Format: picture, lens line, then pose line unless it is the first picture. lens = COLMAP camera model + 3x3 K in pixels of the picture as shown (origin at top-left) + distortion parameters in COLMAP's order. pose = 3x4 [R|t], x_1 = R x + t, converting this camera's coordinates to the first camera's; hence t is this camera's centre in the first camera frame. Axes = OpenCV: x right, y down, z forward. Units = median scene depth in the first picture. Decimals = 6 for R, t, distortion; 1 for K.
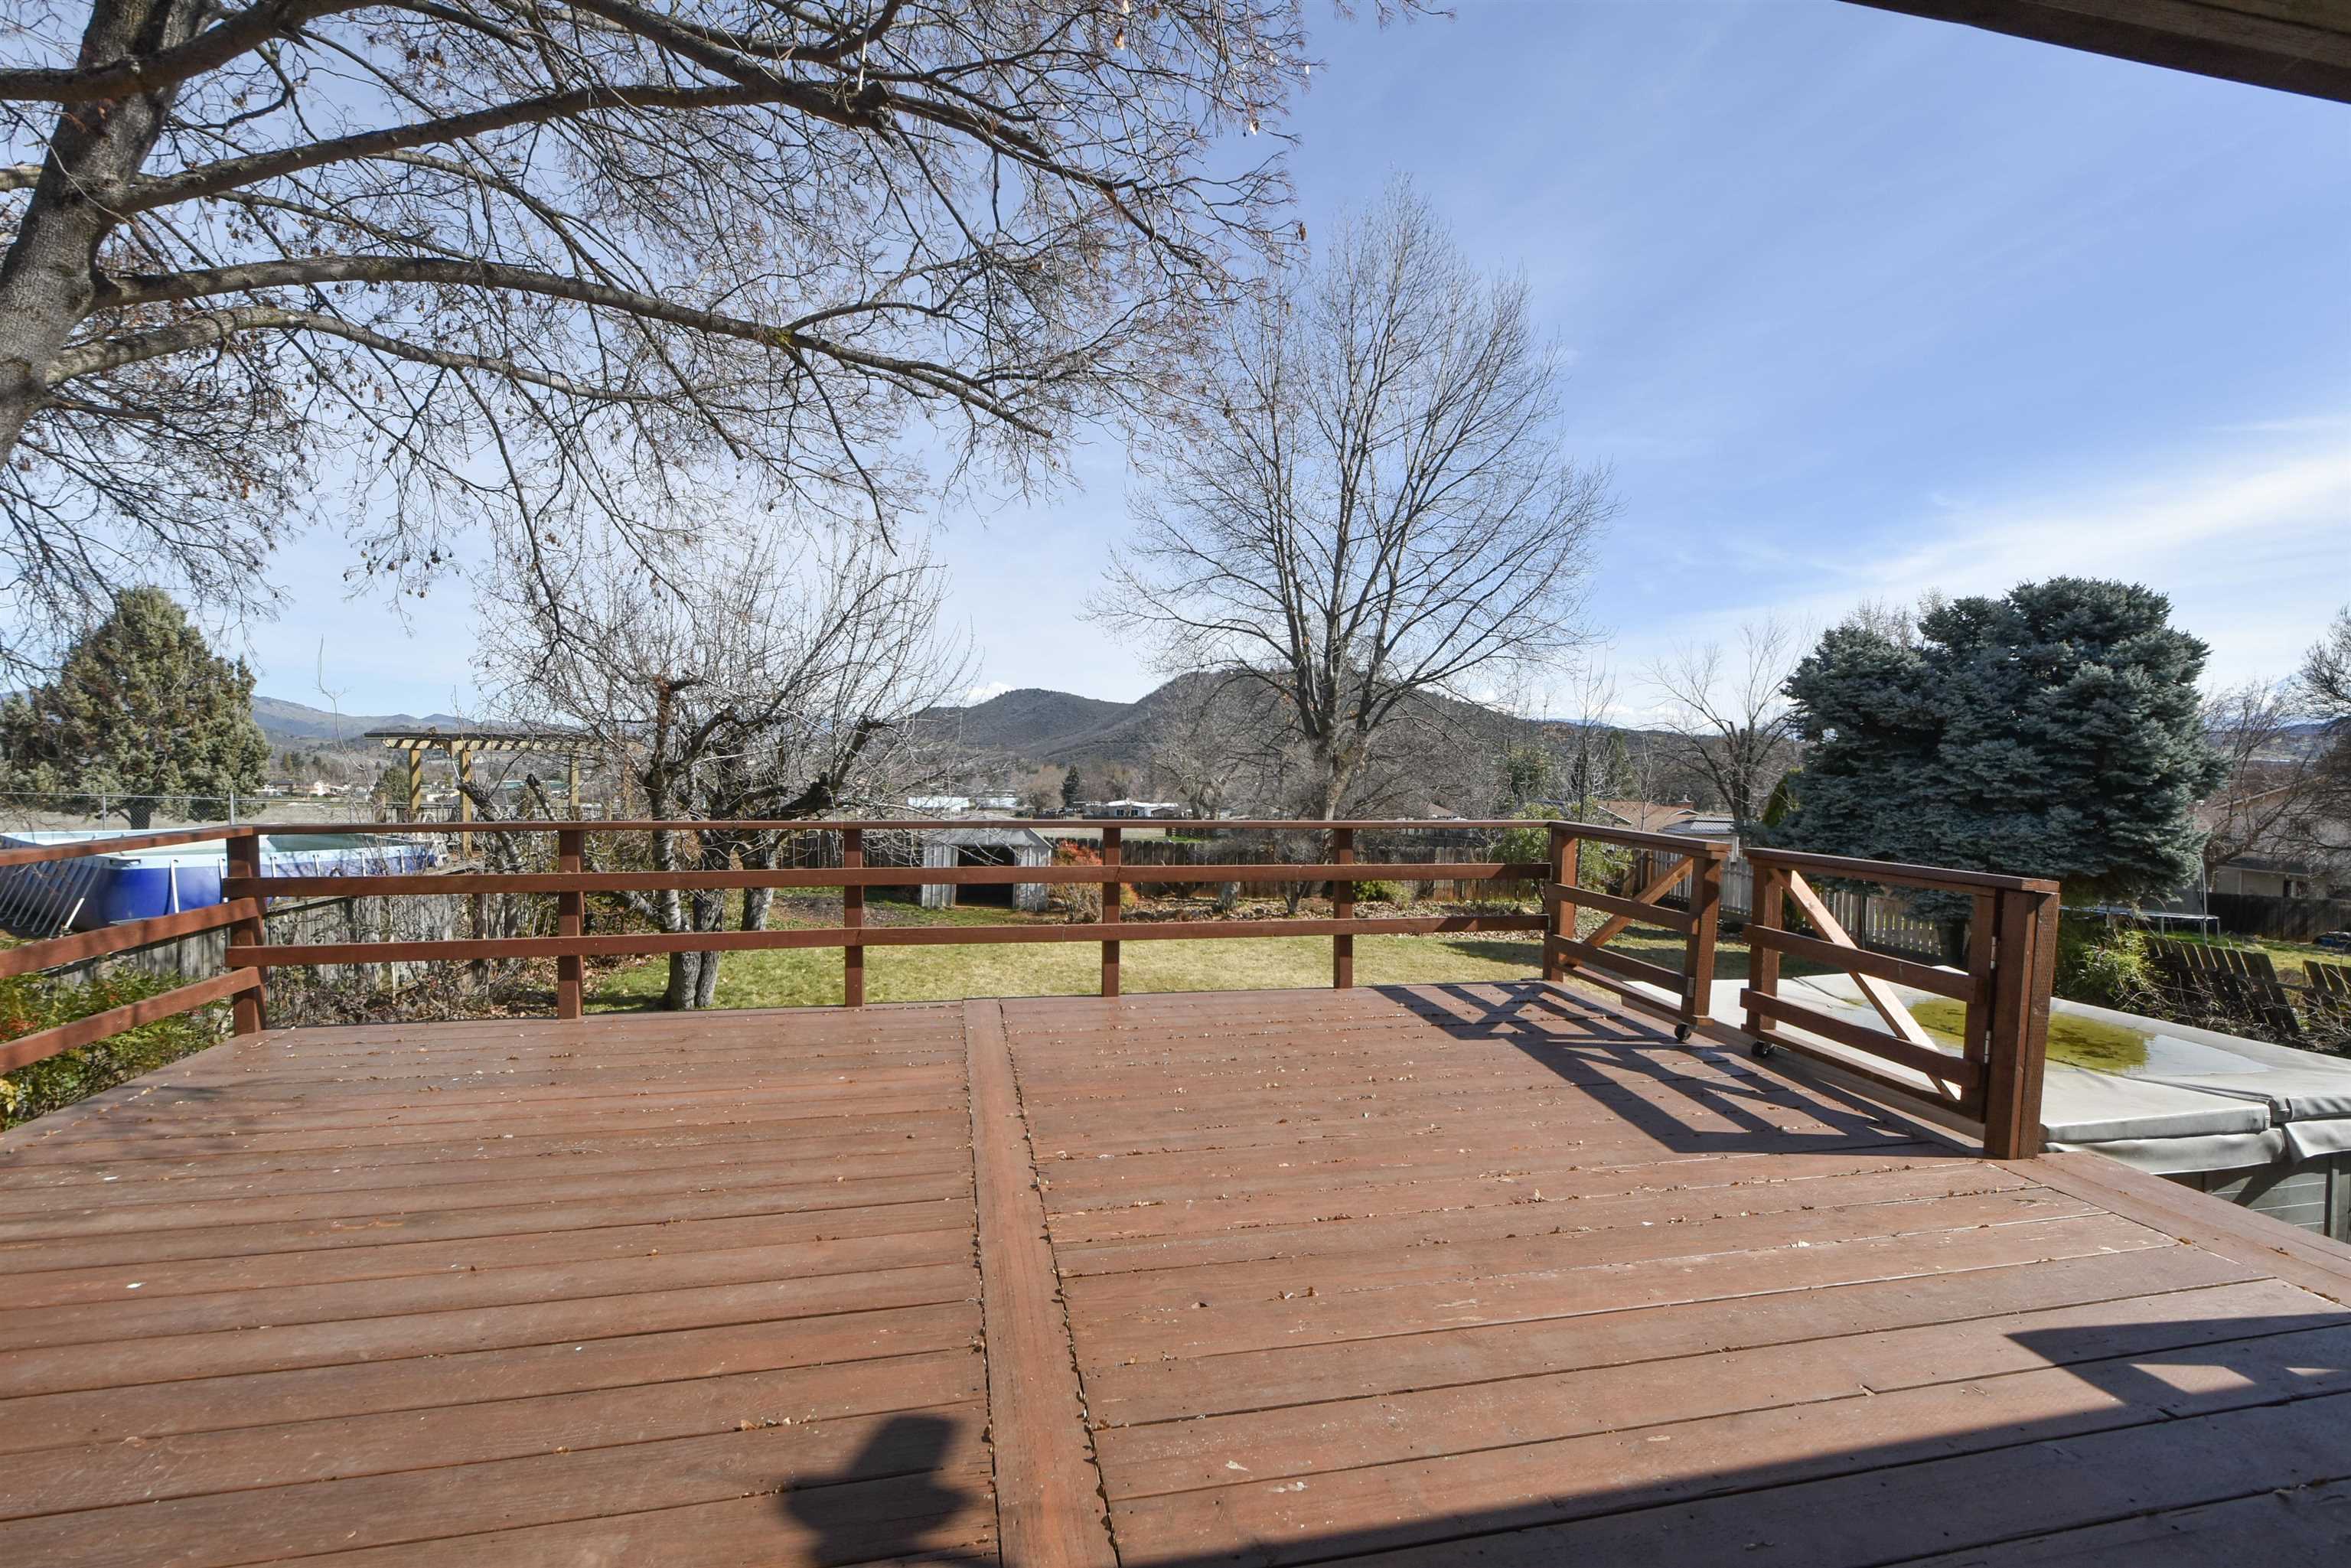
lens RADIAL K [[1029.3, 0, 1159.7], [0, 1029.3, 770.5], [0, 0, 1]] dist [0.001772, -0.003149]
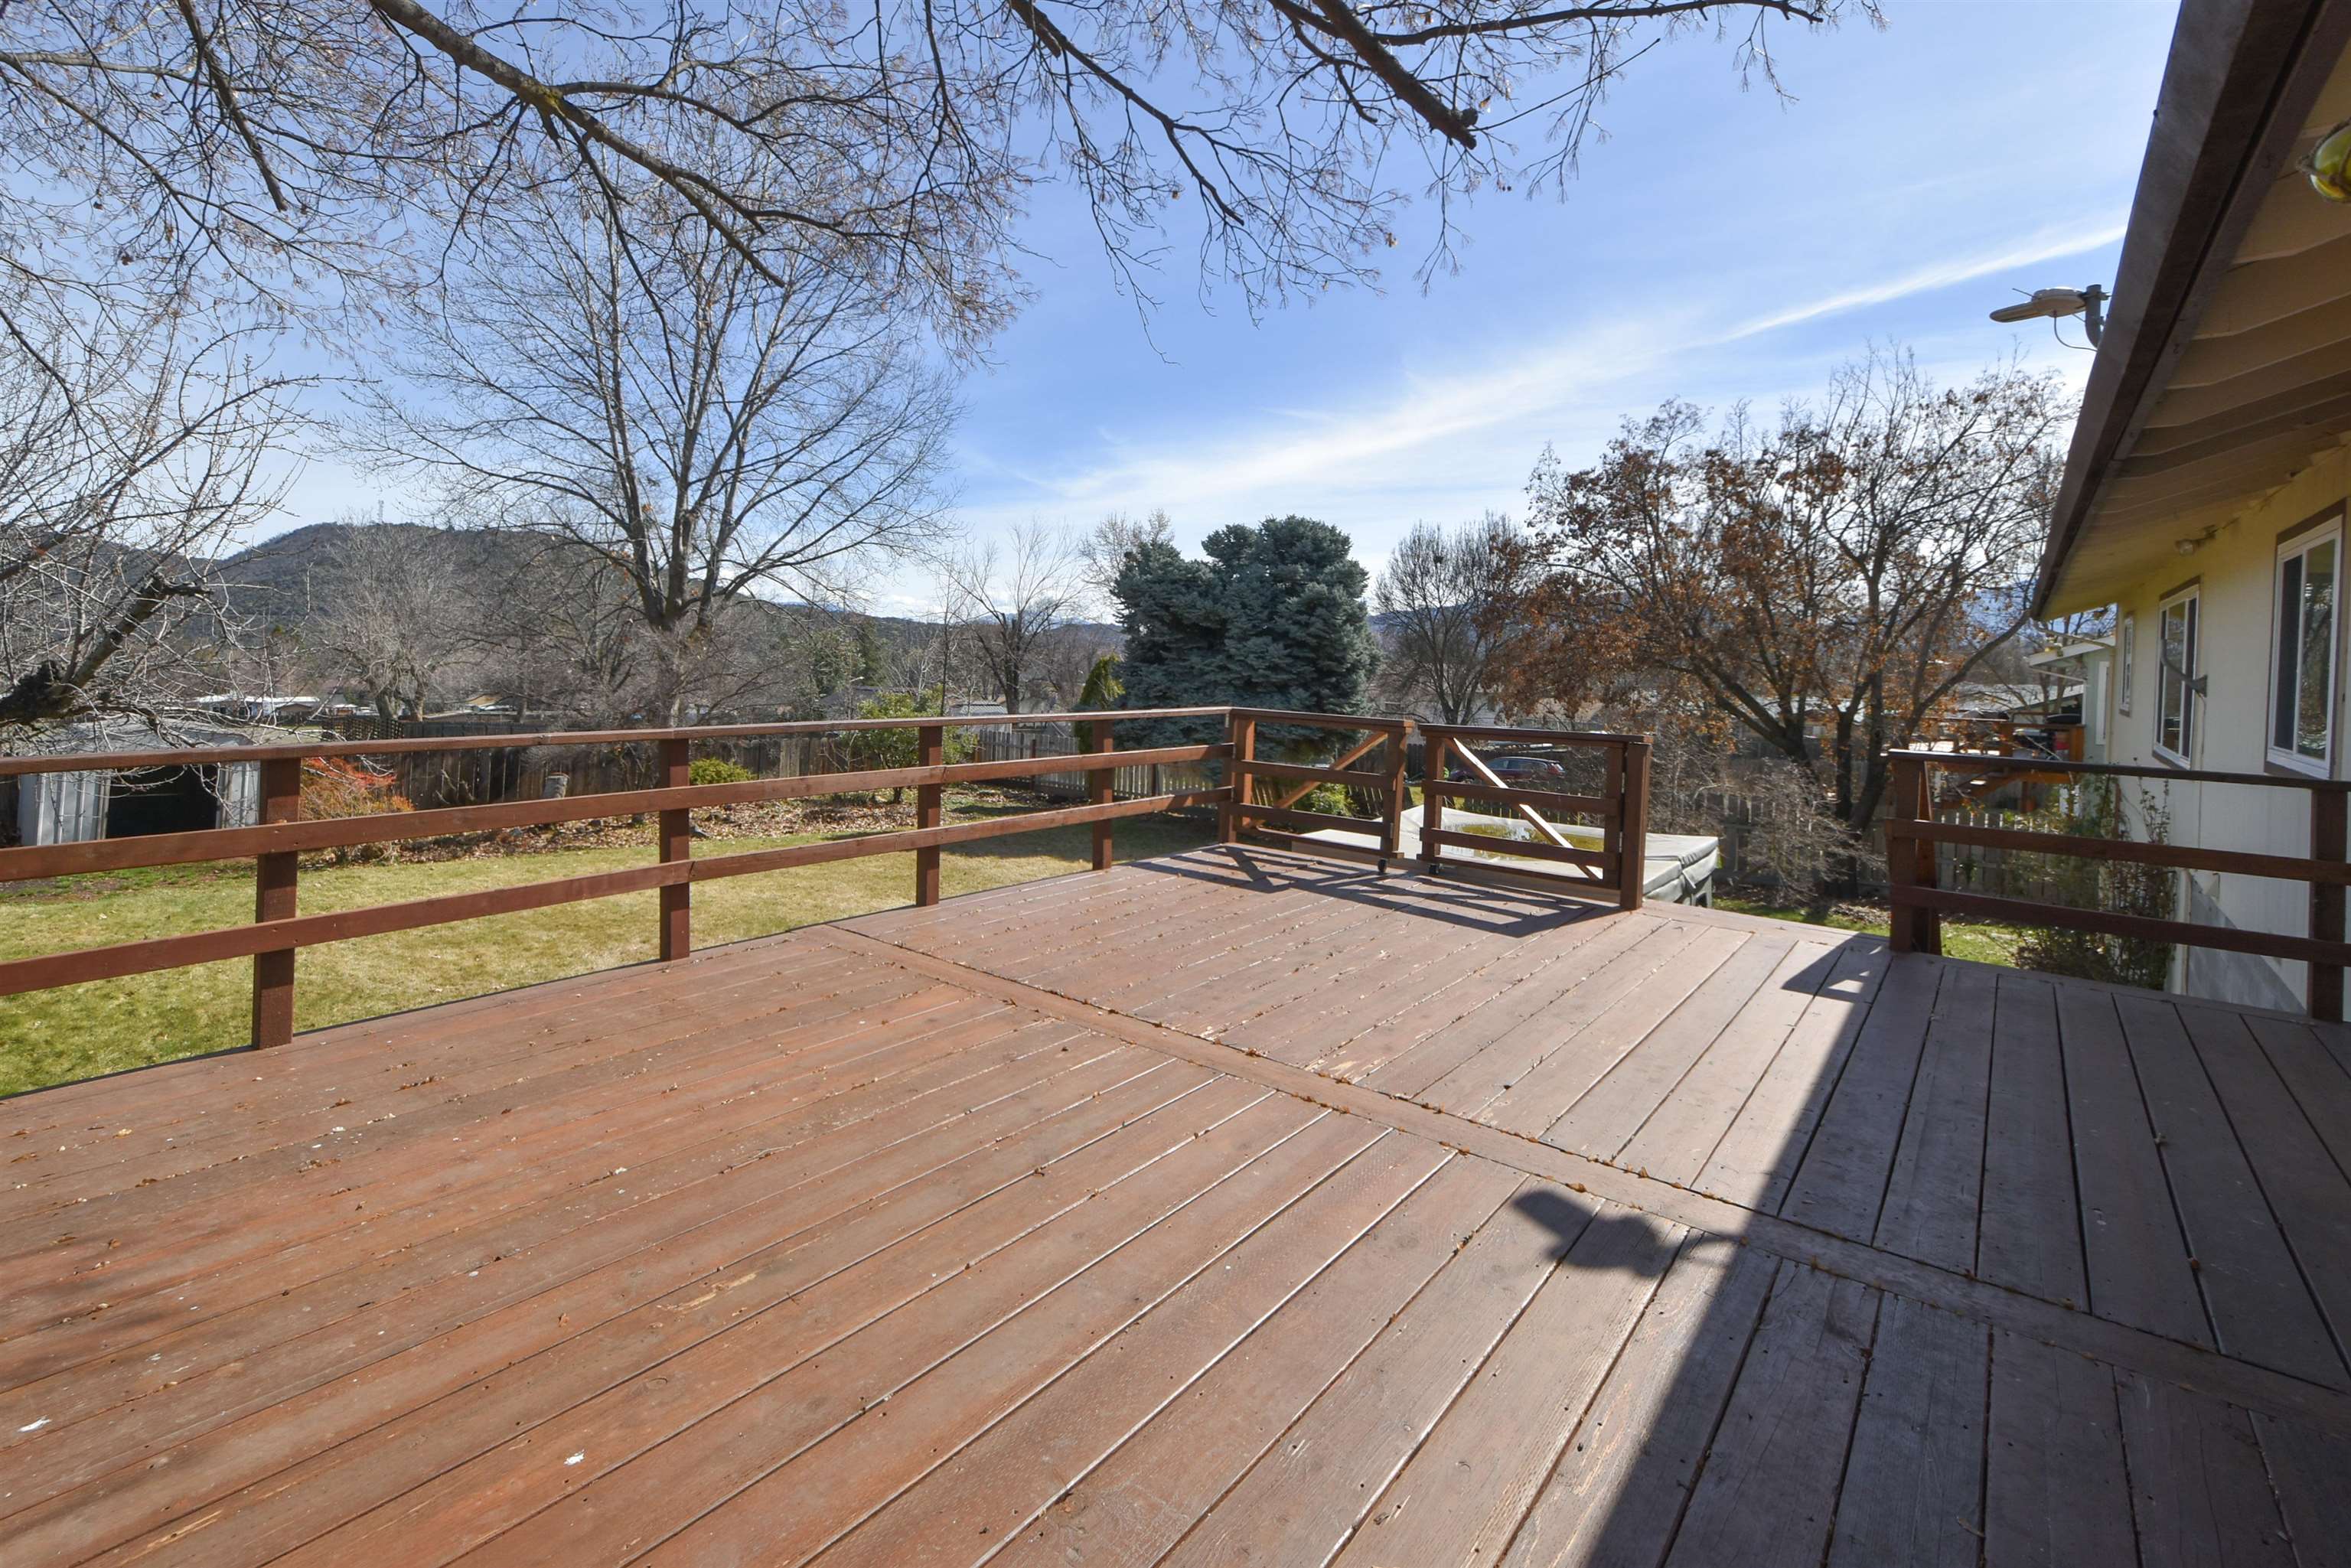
lens RADIAL K [[1080.6, 0, 1156.6], [0, 1080.6, 645.0], [0, 0, 1]] dist [0.001239, -0.001538]
pose [[0.775299, 0.011499, 0.631490, -0.147510], [-0.004890, 0.999914, -0.012204, -0.002235], [-0.631575, 0.006374, 0.775288, 0.027554]]
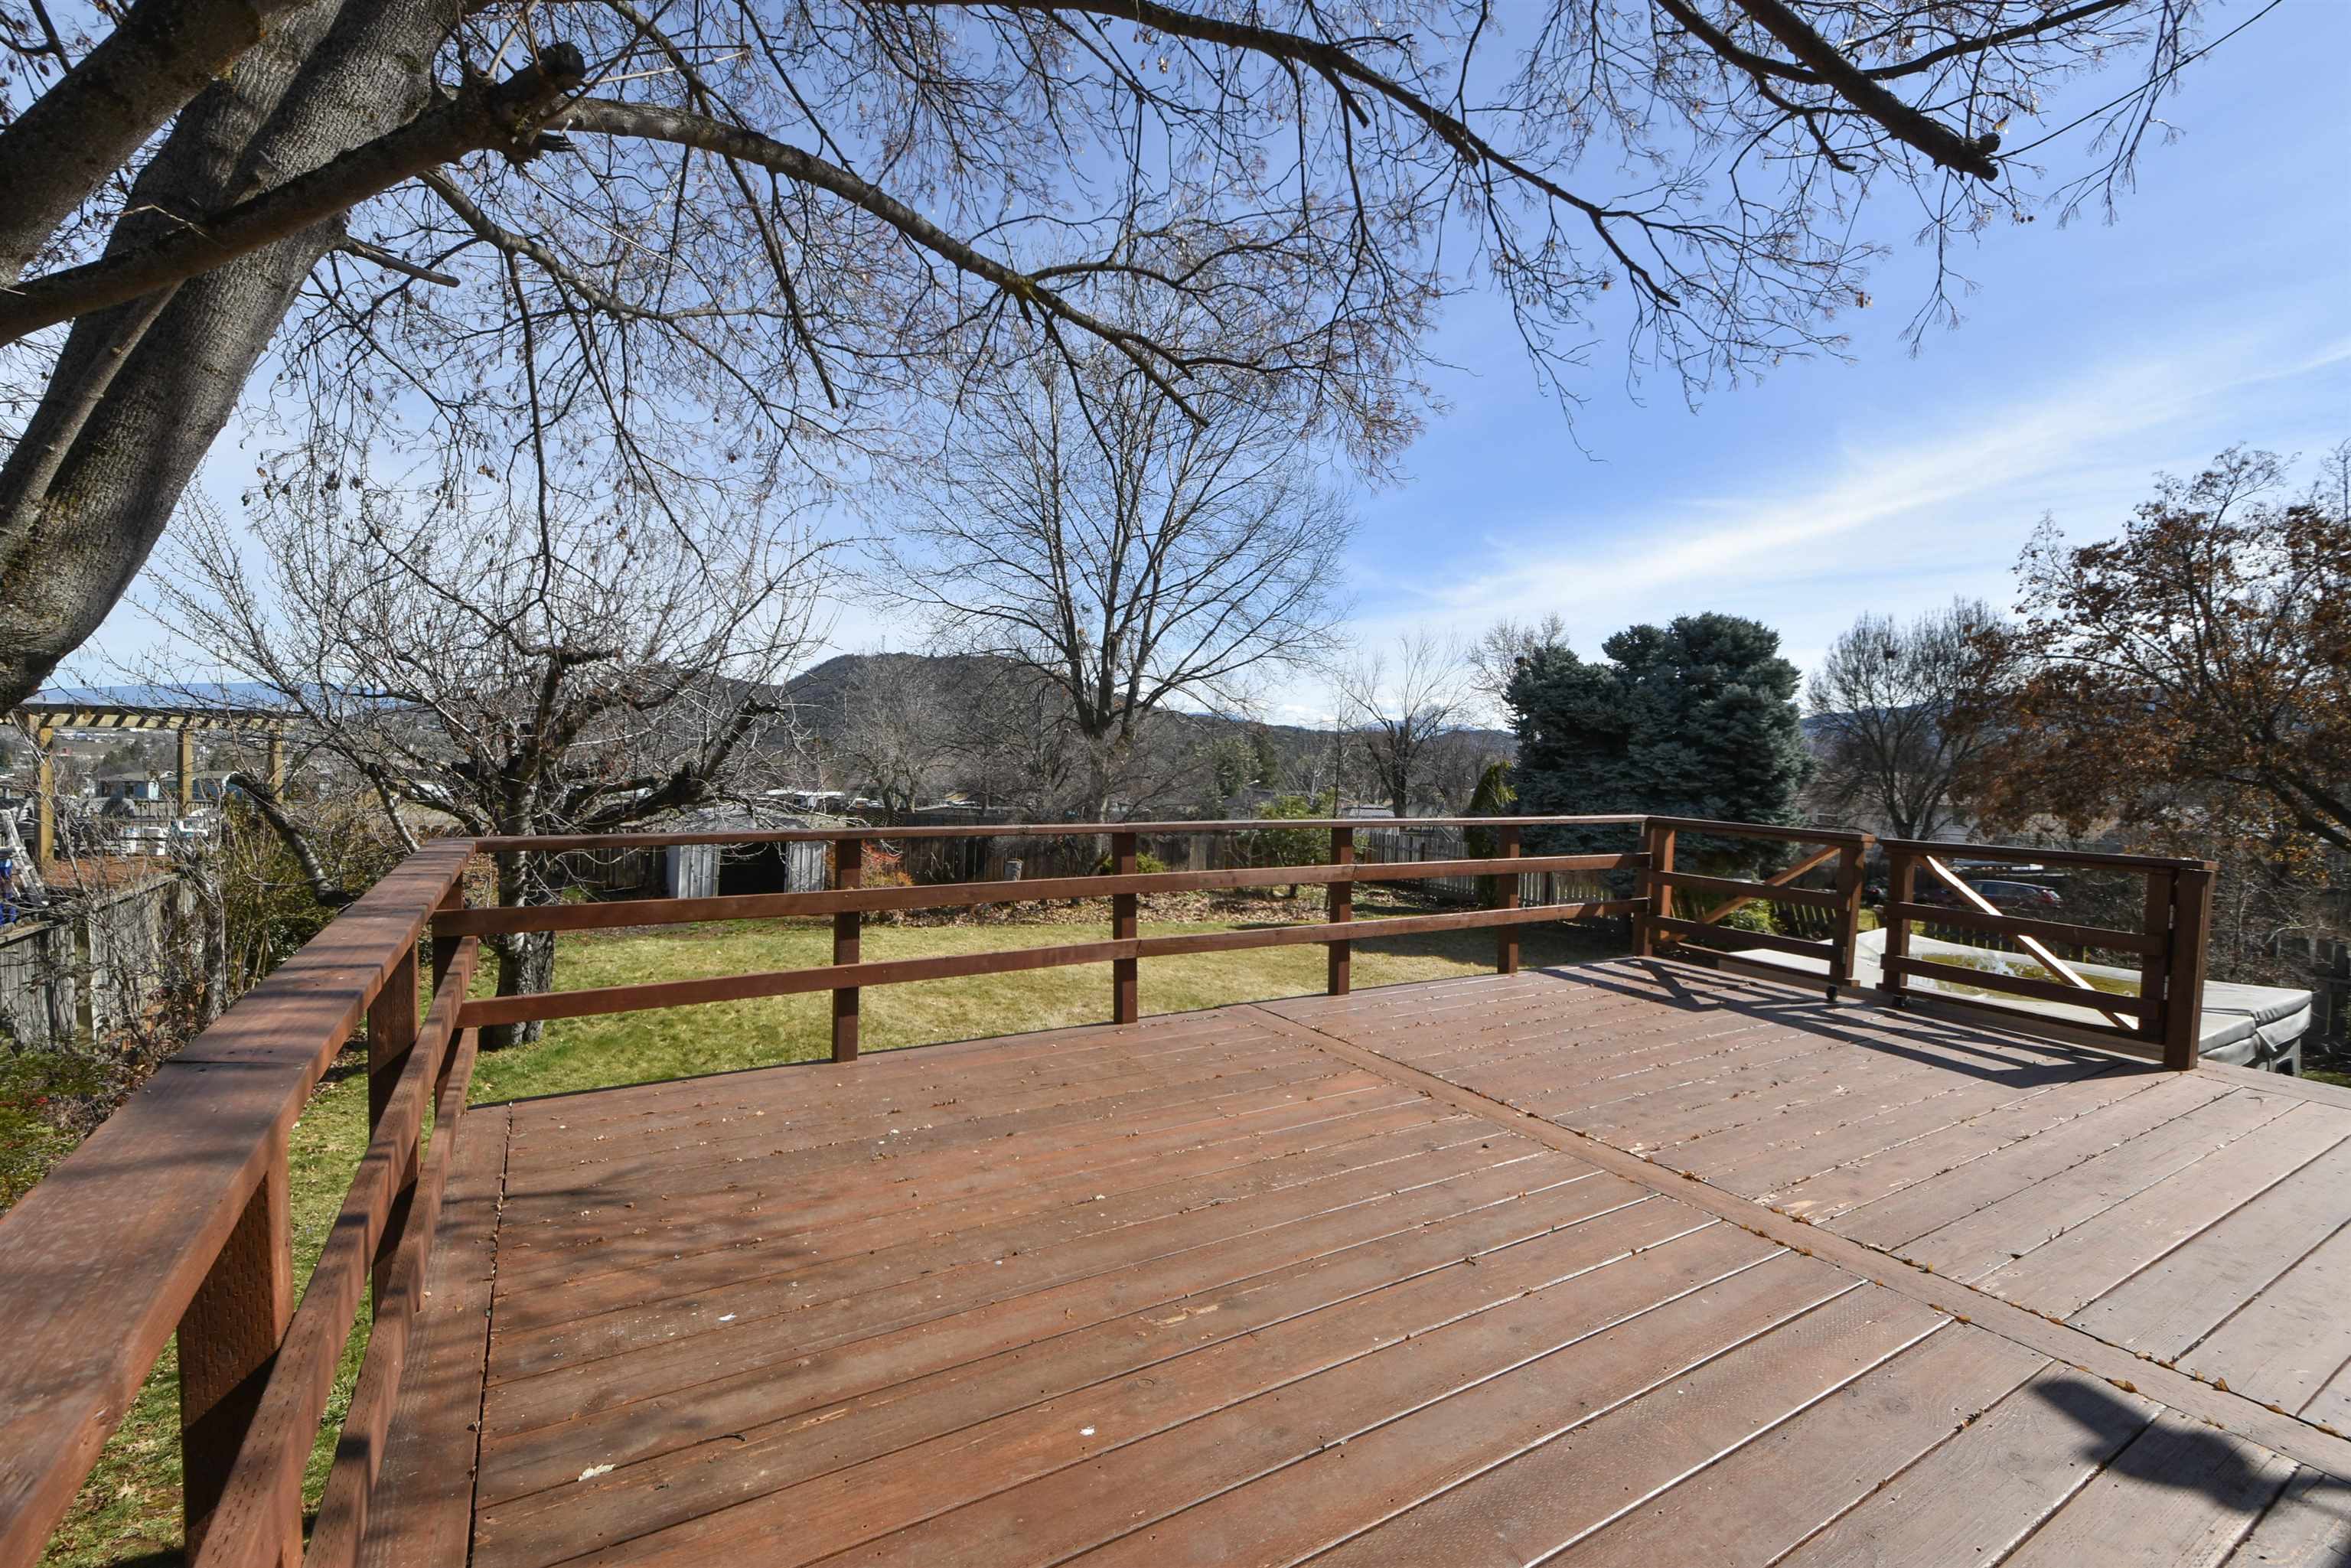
lens RADIAL K [[1029.3, 0, 1165.1], [0, 1029.3, 771.1], [0, 0, 1]] dist [0.001772, -0.003149]
pose [[0.946520, 0.005669, 0.322595, -0.153585], [-0.009339, 0.999908, 0.009831, -0.002081], [-0.322510, -0.012318, 0.946486, 0.029735]]
